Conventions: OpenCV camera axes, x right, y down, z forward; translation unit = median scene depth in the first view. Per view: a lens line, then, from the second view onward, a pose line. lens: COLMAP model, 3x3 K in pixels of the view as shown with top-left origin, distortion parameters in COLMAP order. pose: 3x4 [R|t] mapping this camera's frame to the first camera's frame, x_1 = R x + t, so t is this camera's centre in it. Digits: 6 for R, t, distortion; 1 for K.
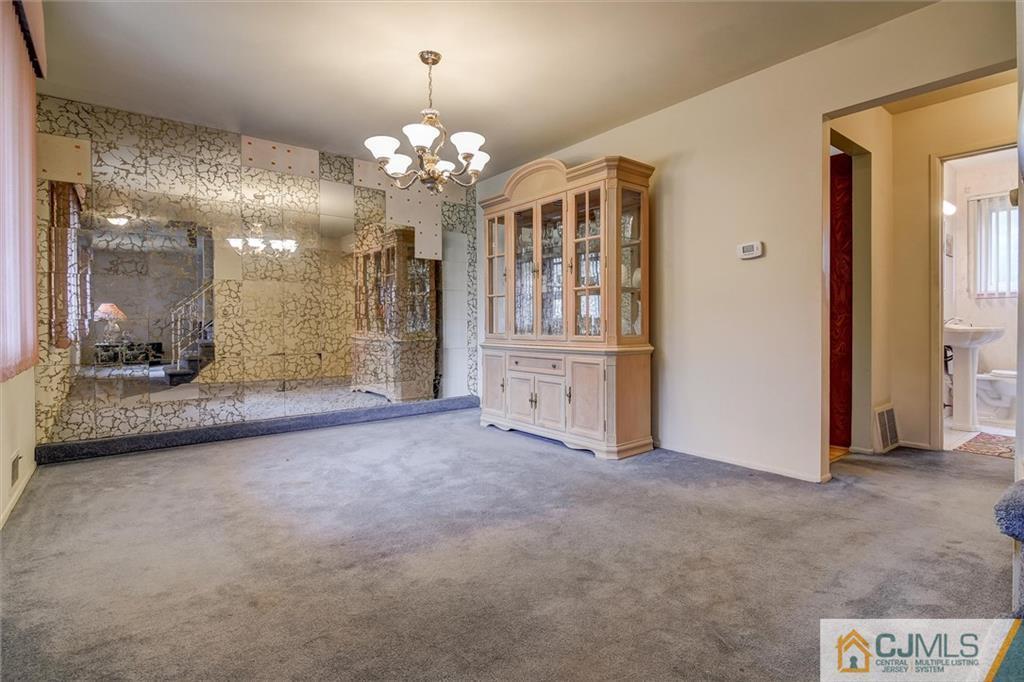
lens RADIAL K [[502.7, 0, 518.1], [0, 502.7, 321.7], [0, 0, 1]] dist [0.000610, -0.015525]
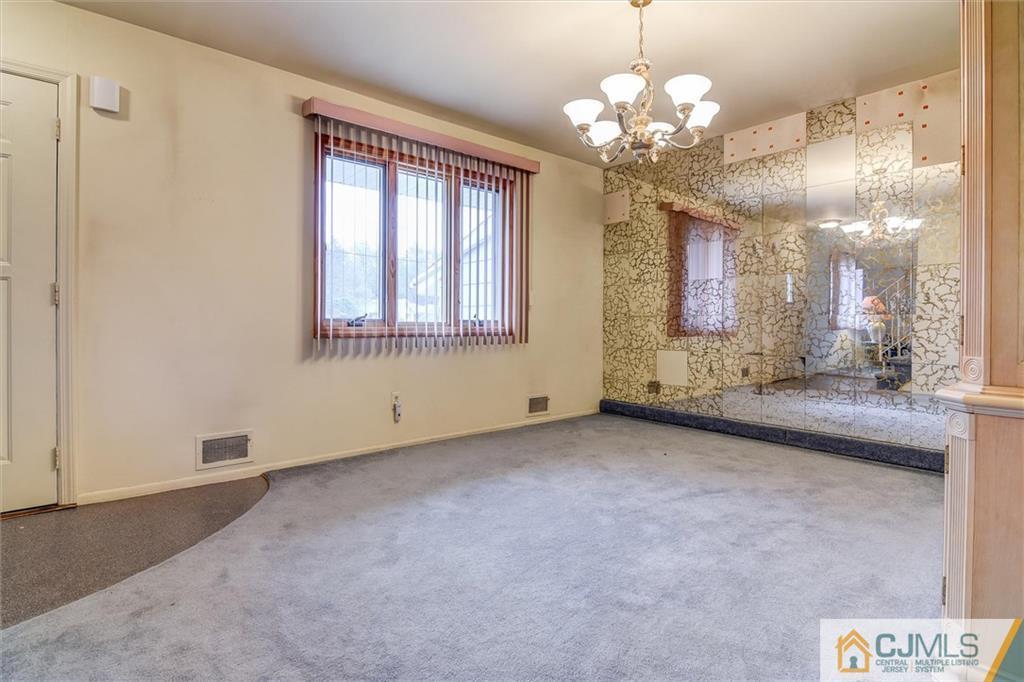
lens RADIAL K [[502.7, 0, 518.1], [0, 502.7, 321.7], [0, 0, 1]] dist [0.000610, -0.015525]
pose [[0.015133, 0.006690, -0.999863, 0.471170], [-0.001342, 0.999977, 0.006671, -0.000121], [0.999885, 0.001241, 0.015142, 0.580787]]
